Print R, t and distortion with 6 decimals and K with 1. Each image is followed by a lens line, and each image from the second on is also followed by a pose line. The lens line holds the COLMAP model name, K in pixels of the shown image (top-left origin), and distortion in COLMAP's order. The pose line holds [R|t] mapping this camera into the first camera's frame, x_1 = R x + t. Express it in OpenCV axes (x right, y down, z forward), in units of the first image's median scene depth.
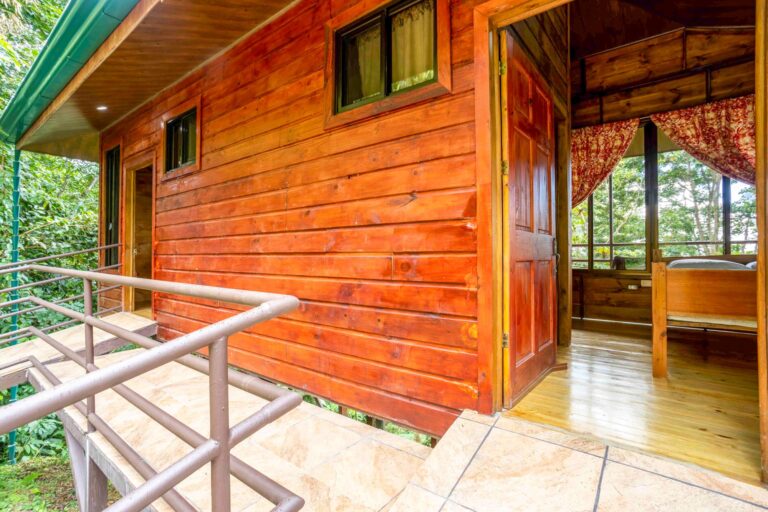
lens RADIAL K [[368.6, 0, 381.0], [0, 368.6, 250.7], [0, 0, 1]] dist [-0.047233, 0.026072]
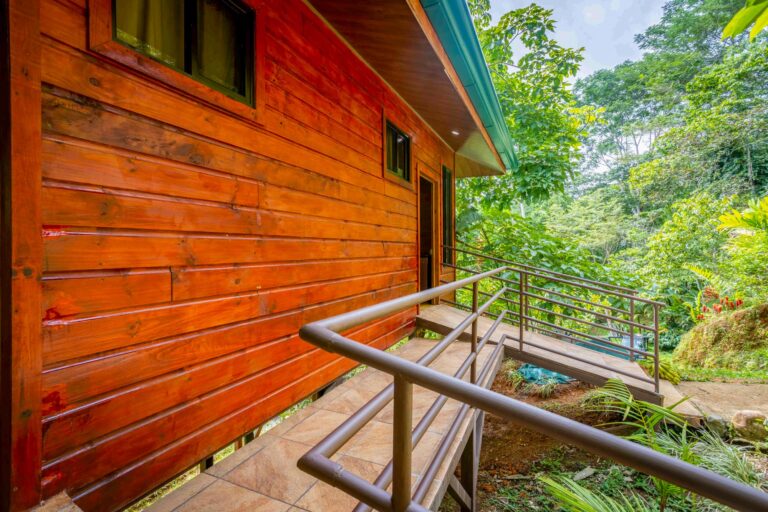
lens RADIAL K [[368.6, 0, 381.0], [0, 368.6, 250.7], [0, 0, 1]] dist [-0.047233, 0.026072]
pose [[-0.238819, 0.007949, 0.971032, -1.304267], [-0.000574, 0.999965, -0.008327, -0.006281], [-0.971064, -0.002546, -0.238806, 1.087187]]
